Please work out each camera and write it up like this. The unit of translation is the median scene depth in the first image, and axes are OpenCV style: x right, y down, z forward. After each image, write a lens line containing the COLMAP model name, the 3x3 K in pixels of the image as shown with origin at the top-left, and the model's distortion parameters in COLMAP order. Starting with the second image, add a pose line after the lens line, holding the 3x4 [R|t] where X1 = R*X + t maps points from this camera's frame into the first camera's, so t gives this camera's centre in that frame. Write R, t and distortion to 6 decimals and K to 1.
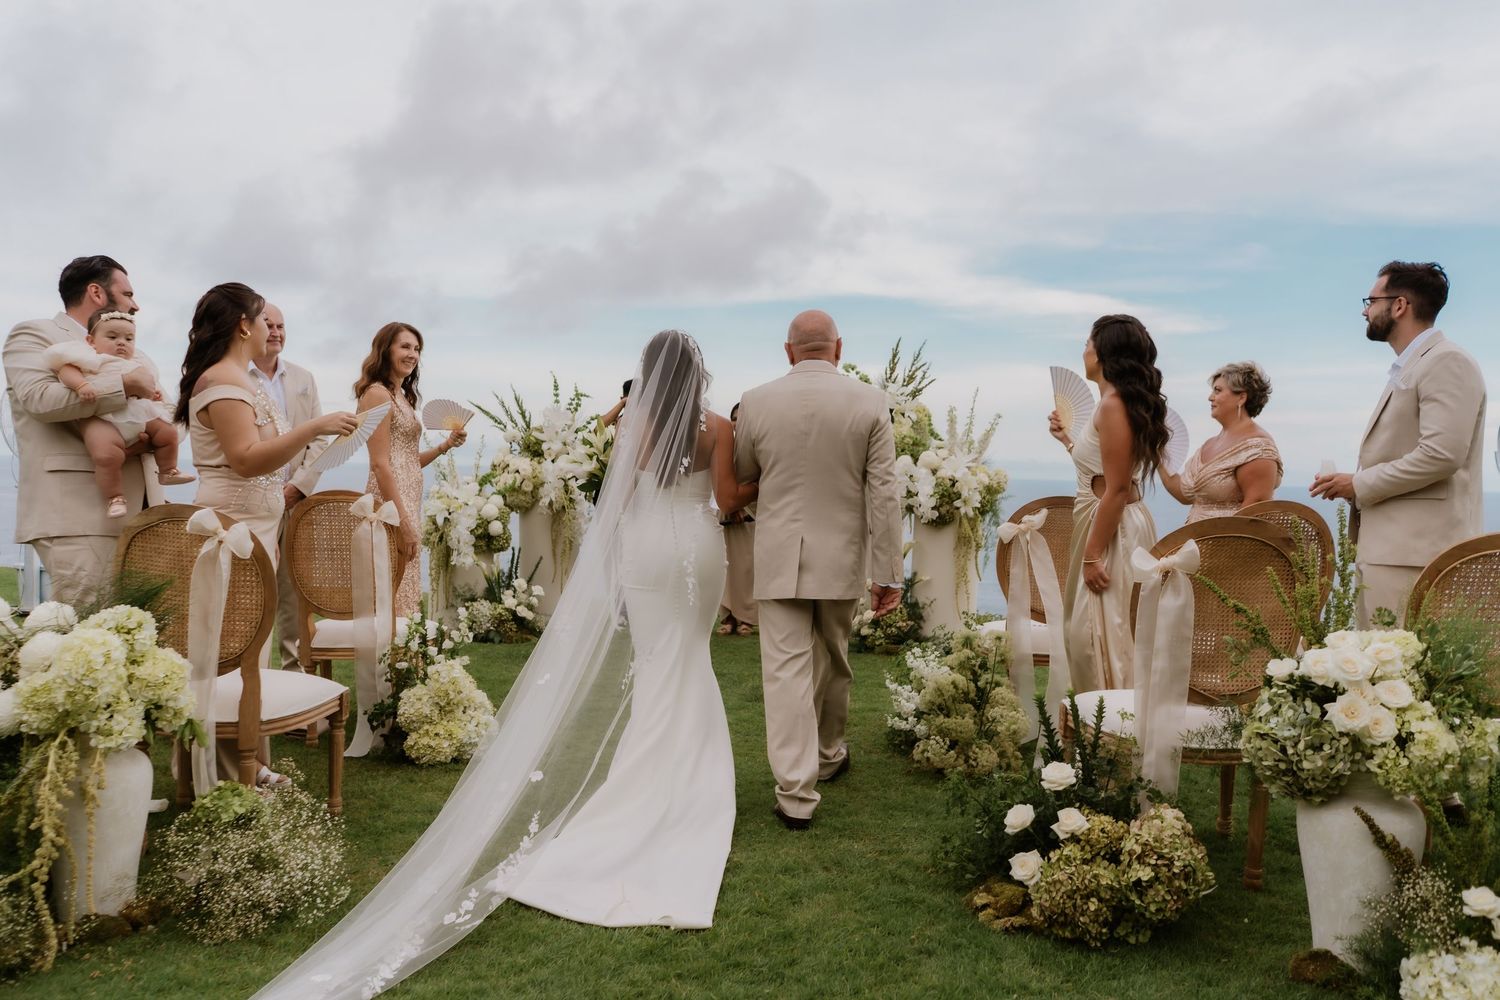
lens RADIAL K [[1161.9, 0, 747.8], [0, 1161.9, 499.0], [0, 0, 1]] dist [-0.015909, -0.002871]
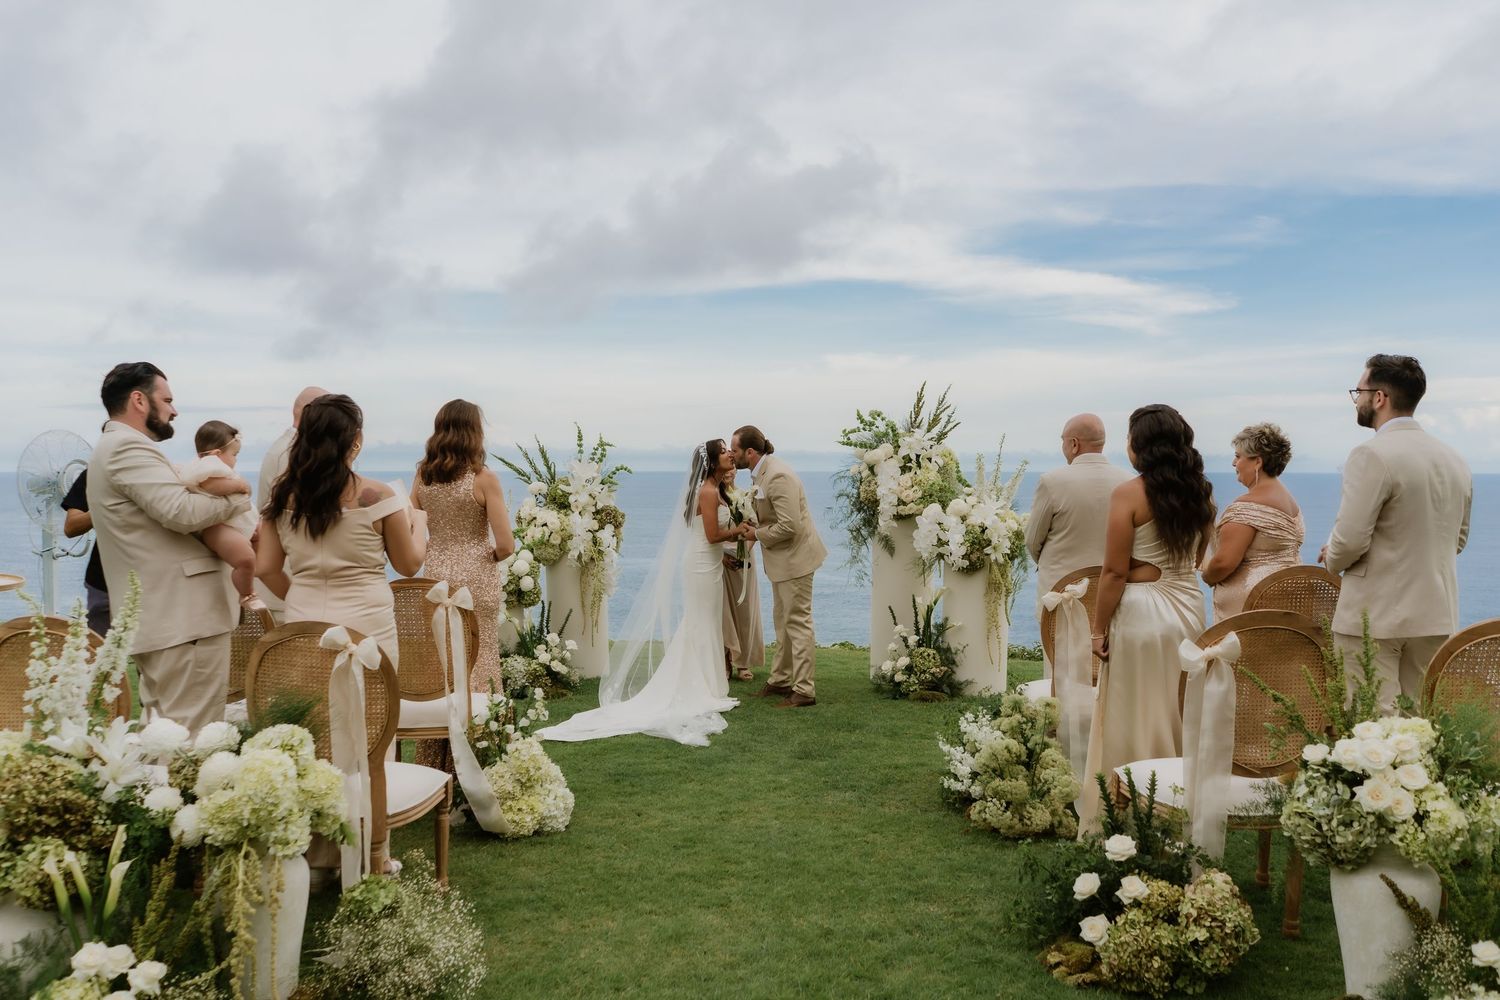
lens RADIAL K [[1244.1, 0, 763.4], [0, 1244.1, 521.2], [0, 0, 1]] dist [-0.015210, -0.005789]
pose [[0.999339, -0.024952, 0.026448, -0.070831], [0.024494, 0.999546, 0.017525, -0.074147], [-0.026874, -0.016865, 0.999497, -0.131664]]
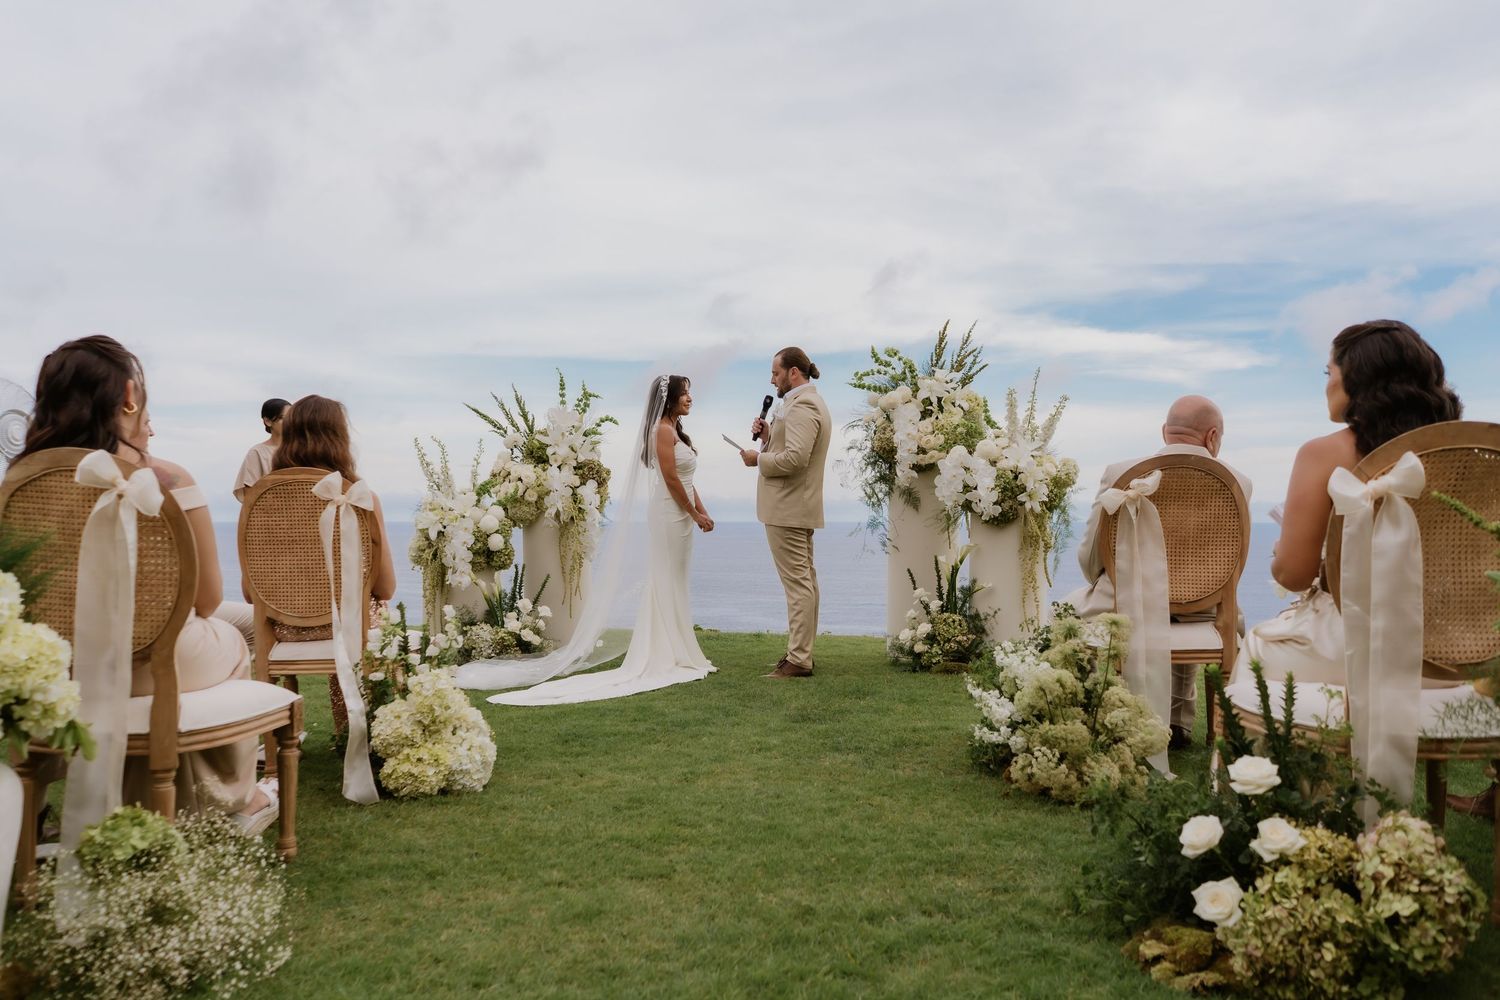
lens RADIAL K [[1190.5, 0, 737.3], [0, 1190.5, 504.6], [0, 0, 1]] dist [-0.013685, -0.005683]
pose [[0.999503, -0.024291, -0.020106, -0.024986], [0.023510, 0.998994, -0.038200, 0.062019], [0.021014, 0.037708, 0.999068, 0.167697]]
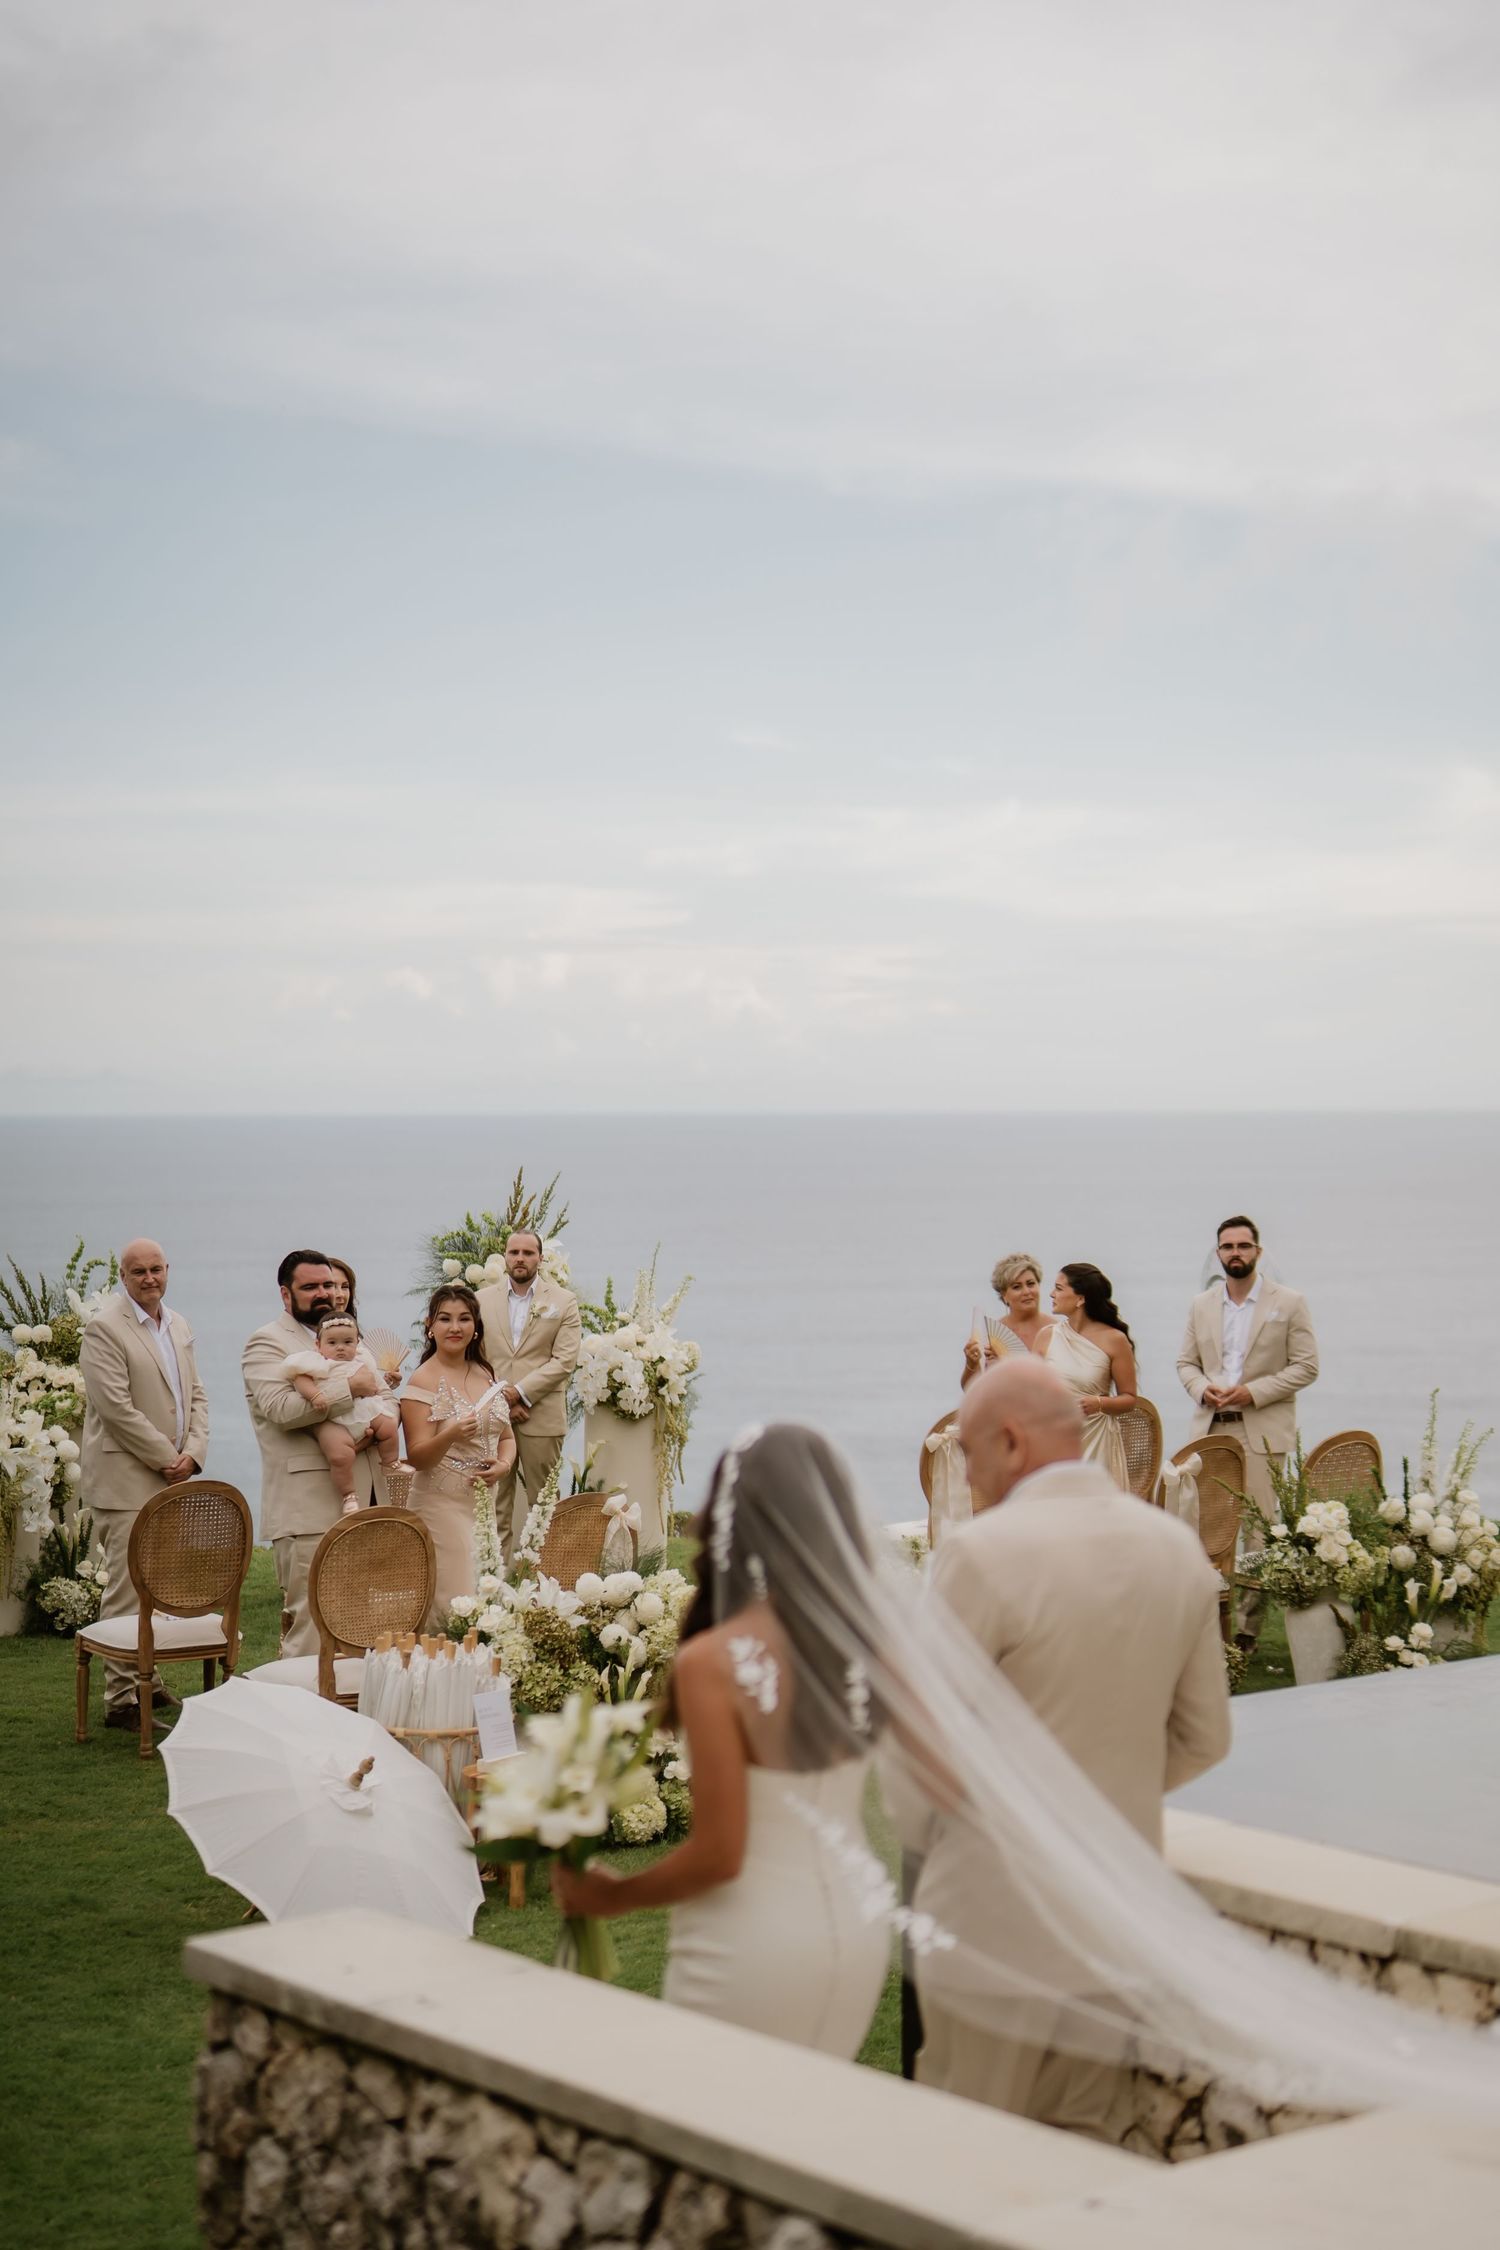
lens RADIAL K [[3450.4, 0, 753.0], [0, 3450.4, 1121.6], [0, 0, 1]] dist [0.061783, -0.121340]
pose [[0.814587, -0.035877, 0.578931, -1.899144], [0.042659, 0.999088, 0.001891, -0.304909], [-0.578471, 0.023156, 0.815374, -1.660933]]
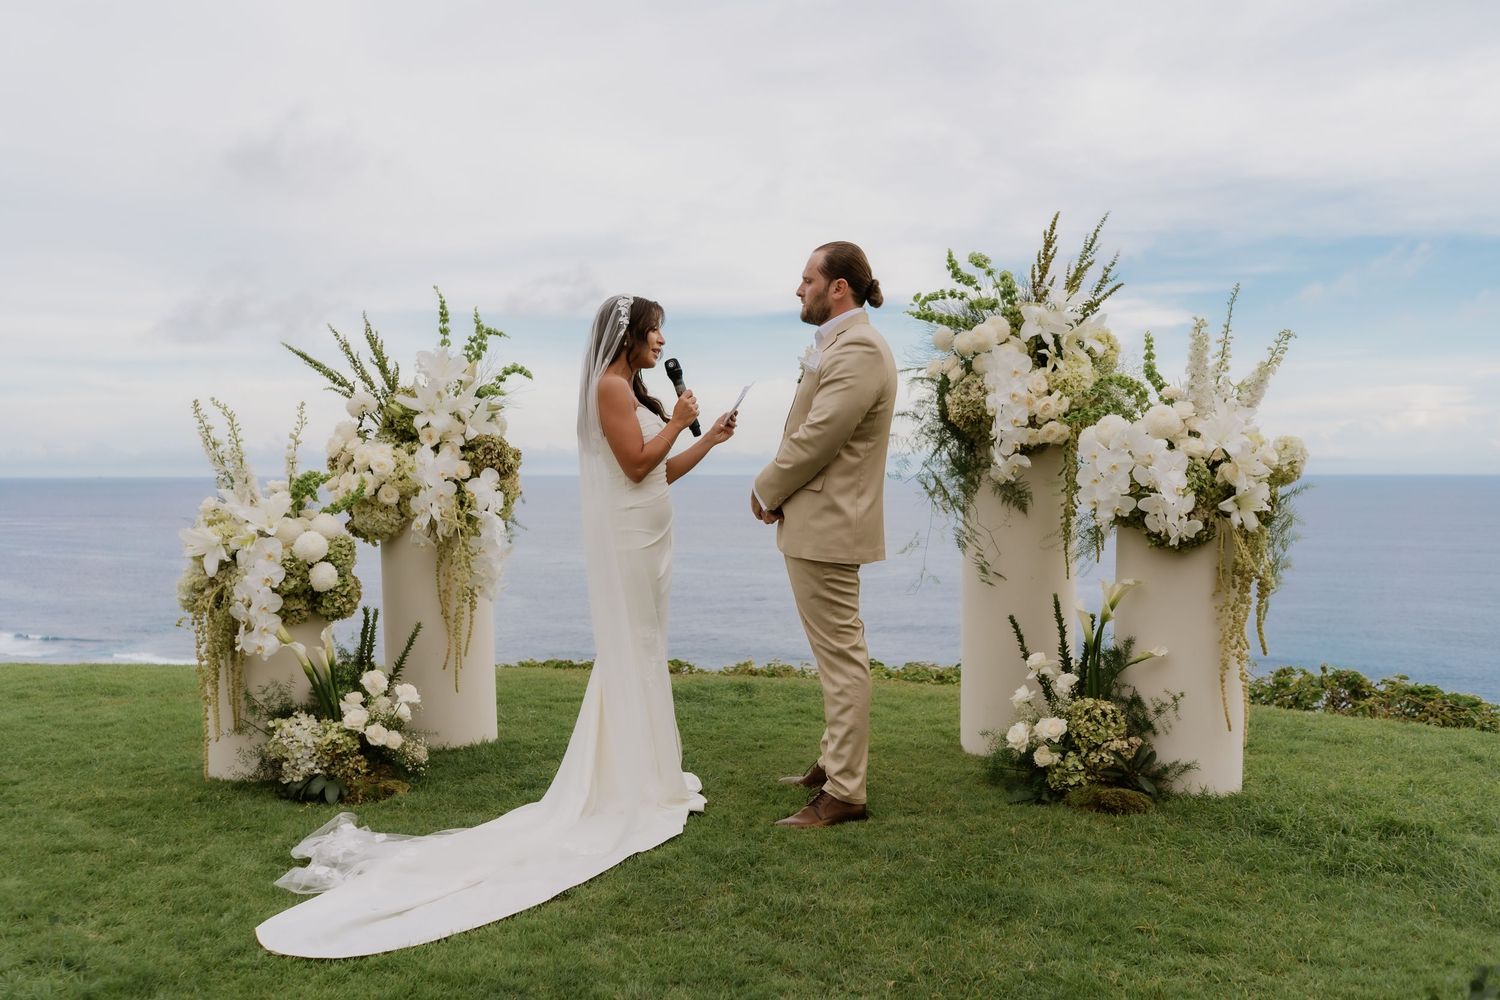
lens RADIAL K [[1161.9, 0, 747.8], [0, 1161.9, 499.0], [0, 0, 1]] dist [-0.015909, -0.002871]
pose [[0.998838, -0.028197, 0.039091, -0.078571], [0.028271, 0.999599, -0.001337, -0.006855], [-0.039038, 0.002440, 0.999235, 0.817265]]
